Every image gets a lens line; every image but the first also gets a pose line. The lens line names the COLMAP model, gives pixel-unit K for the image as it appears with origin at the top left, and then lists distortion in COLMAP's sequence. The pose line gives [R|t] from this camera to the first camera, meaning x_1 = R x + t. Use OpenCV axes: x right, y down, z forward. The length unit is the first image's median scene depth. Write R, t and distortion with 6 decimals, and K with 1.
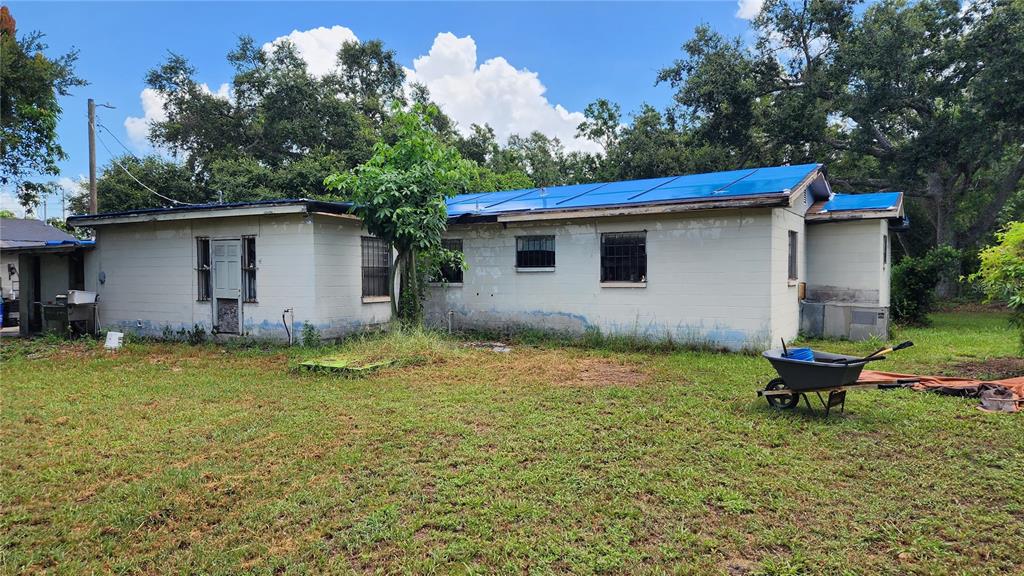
lens RADIAL K [[689.8, 0, 512.0], [0, 689.8, 288.0], [0, 0, 1]] dist [0.094666, -0.091146]
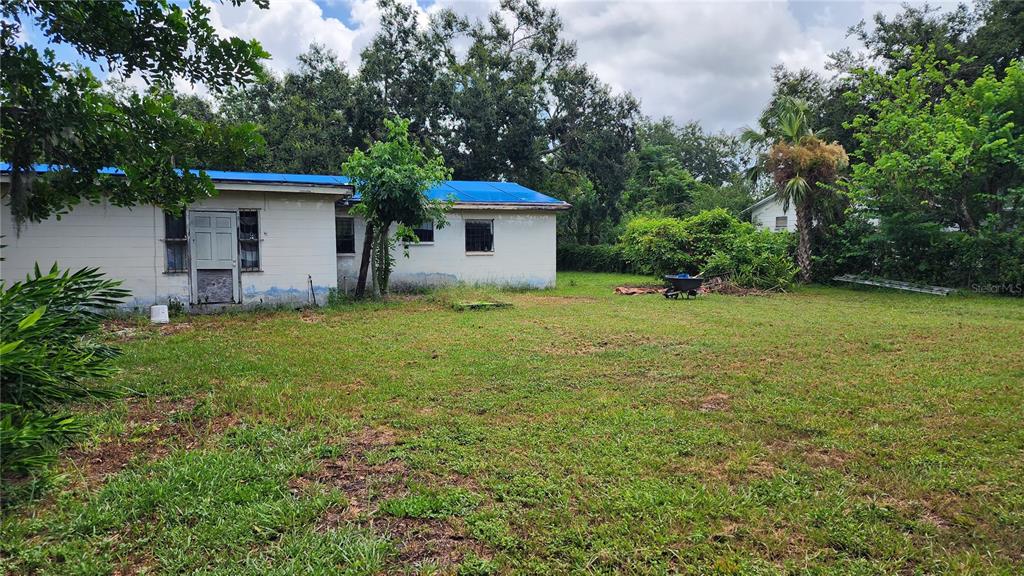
lens RADIAL K [[682.6, 0, 523.7], [0, 682.6, 301.5], [0, 0, 1]] dist [0.097175, -0.088441]
pose [[0.540877, -0.065048, 0.838583, -1.052181], [0.023600, 0.997786, 0.062175, 0.010097], [-0.840770, -0.013838, 0.541215, 0.071728]]
